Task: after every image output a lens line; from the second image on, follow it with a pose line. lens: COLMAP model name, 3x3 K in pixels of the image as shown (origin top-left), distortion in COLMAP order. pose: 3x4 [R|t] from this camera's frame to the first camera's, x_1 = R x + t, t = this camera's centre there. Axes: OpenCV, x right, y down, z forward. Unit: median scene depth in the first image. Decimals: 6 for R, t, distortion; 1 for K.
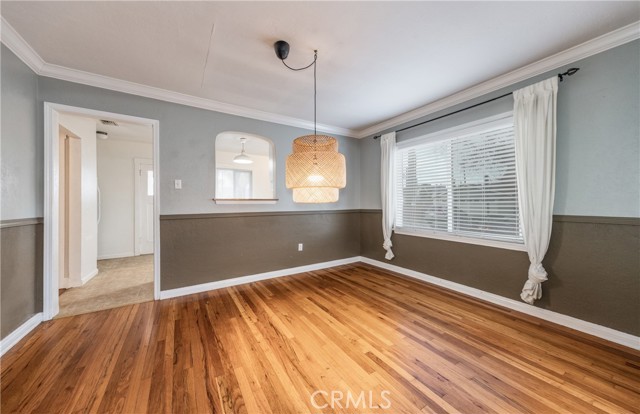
lens RADIAL K [[226.9, 0, 316.5], [0, 226.9, 203.3], [0, 0, 1]] dist [-0.001405, 0.000157]
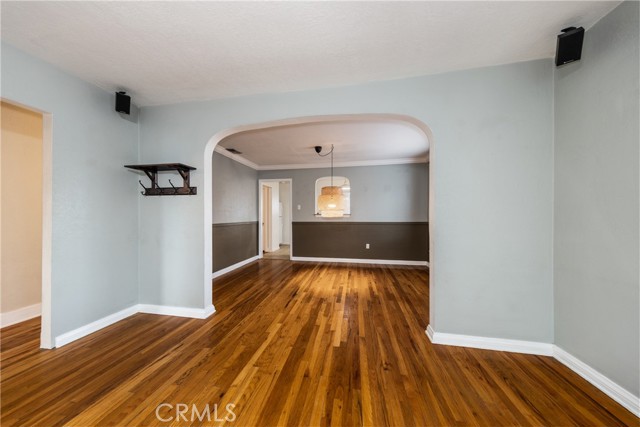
lens RADIAL K [[227.2, 0, 304.6], [0, 227.2, 215.7], [0, 0, 1]] dist [0.003371, 0.000042]
pose [[0.724367, 0.008036, -0.689368, 0.890218], [-0.010541, 0.999944, 0.000580, -0.007793], [0.689334, 0.006847, 0.724411, -0.499420]]
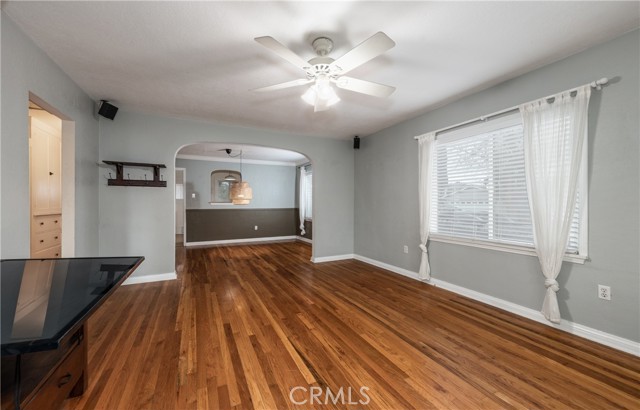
lens RADIAL K [[257.3, 0, 321.3], [0, 257.3, 205.8], [0, 0, 1]] dist [0.015764, 0.000011]
pose [[0.996438, 0.004772, -0.084189, 0.877131], [-0.004694, 0.999988, 0.001115, 0.007982], [0.084193, -0.000716, 0.996449, -1.465453]]
